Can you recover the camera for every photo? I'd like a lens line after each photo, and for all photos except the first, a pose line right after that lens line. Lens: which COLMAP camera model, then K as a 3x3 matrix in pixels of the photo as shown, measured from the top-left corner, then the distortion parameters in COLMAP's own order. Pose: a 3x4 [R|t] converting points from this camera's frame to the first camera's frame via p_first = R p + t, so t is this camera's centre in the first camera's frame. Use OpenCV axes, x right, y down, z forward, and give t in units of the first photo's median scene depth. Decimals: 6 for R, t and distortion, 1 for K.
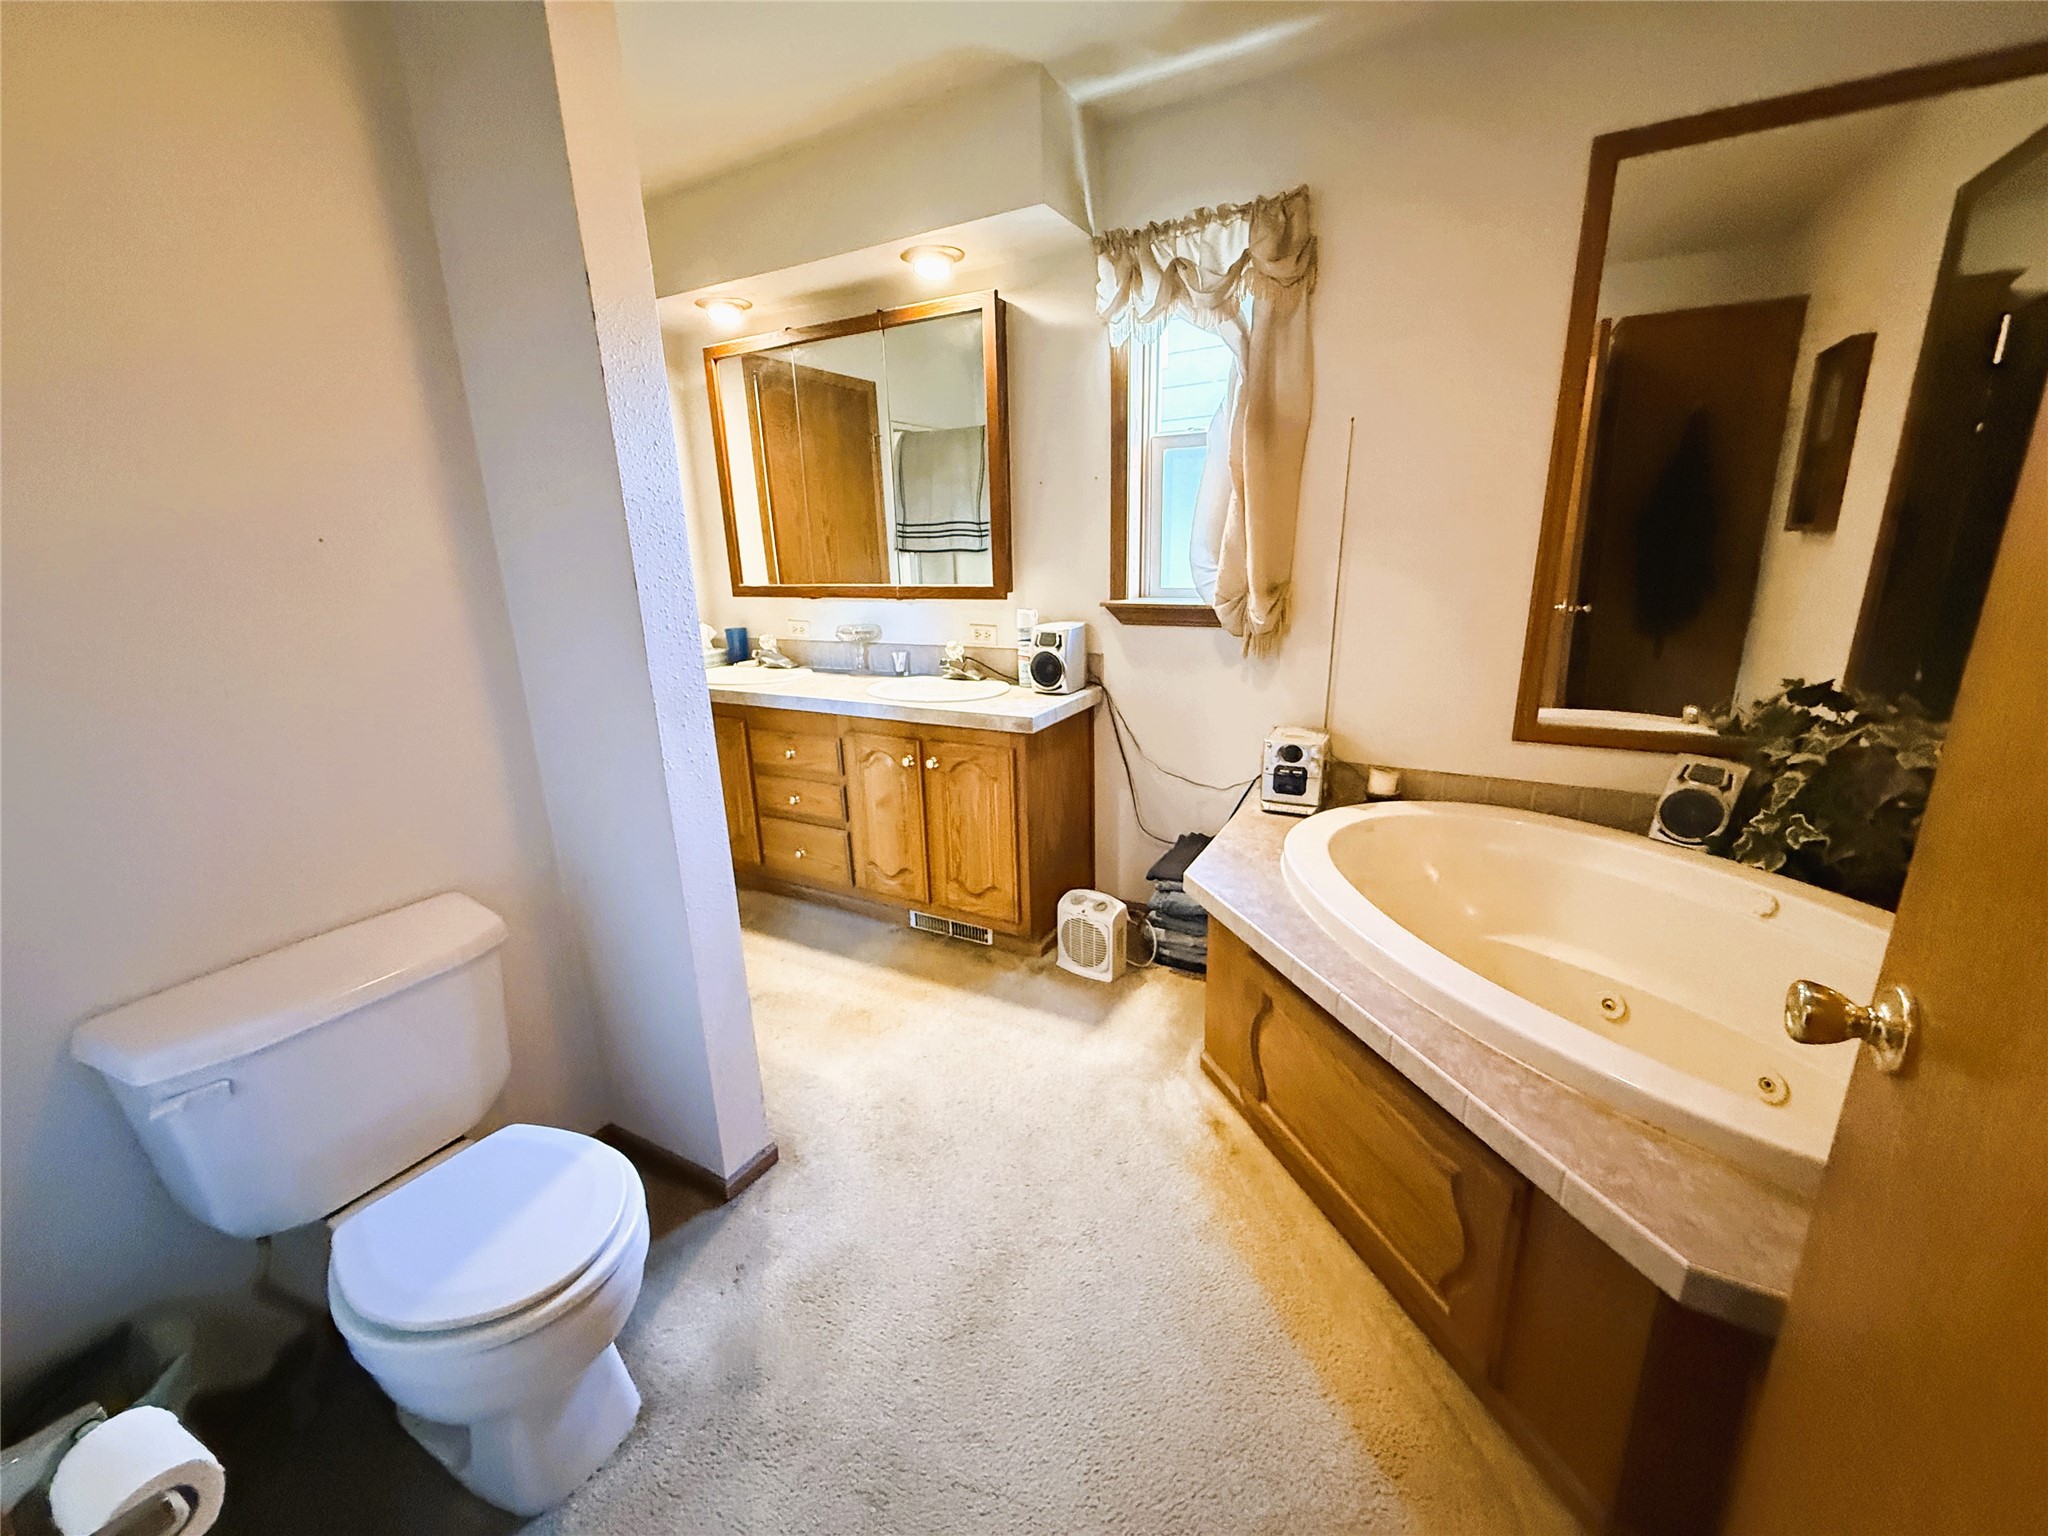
lens RADIAL K [[829.1, 0, 1024.0], [0, 829.1, 768.0], [0, 0, 1]] dist [-0.000443, -0.000135]
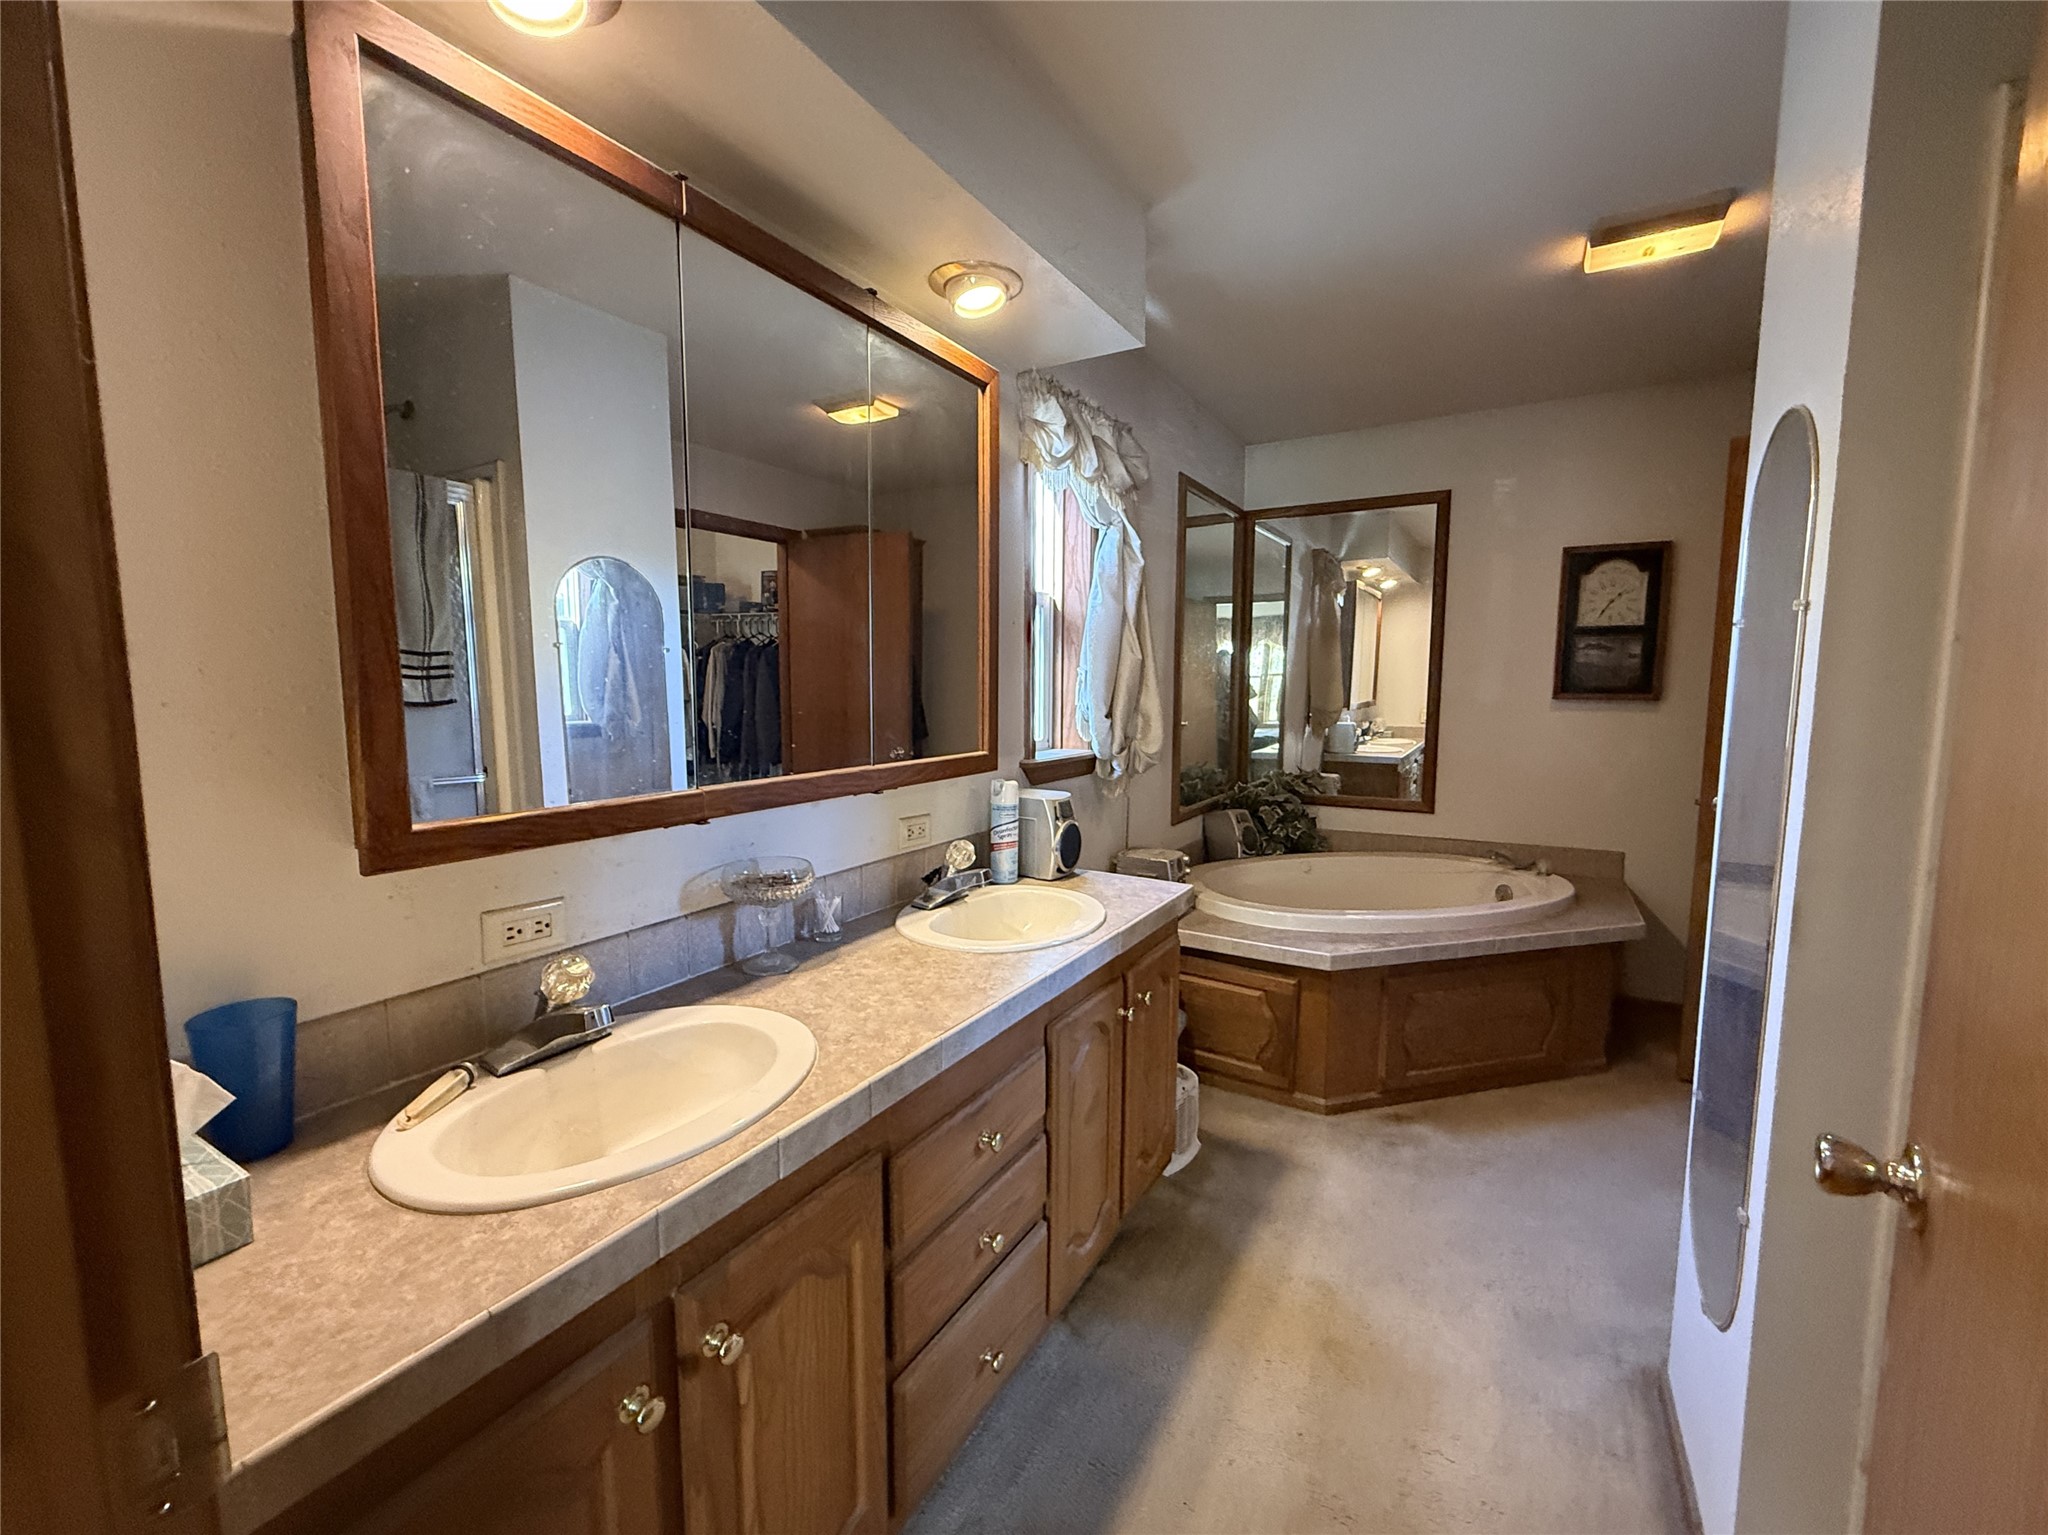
lens RADIAL K [[829.1, 0, 1024.0], [0, 829.1, 767.5], [0, 0, 1]] dist [-0.000443, -0.000135]
pose [[0.037964, -0.100730, 0.994189, -0.776215], [0.253686, 0.963283, 0.087911, -0.278791], [-0.966541, 0.248875, 0.062124, 0.992093]]
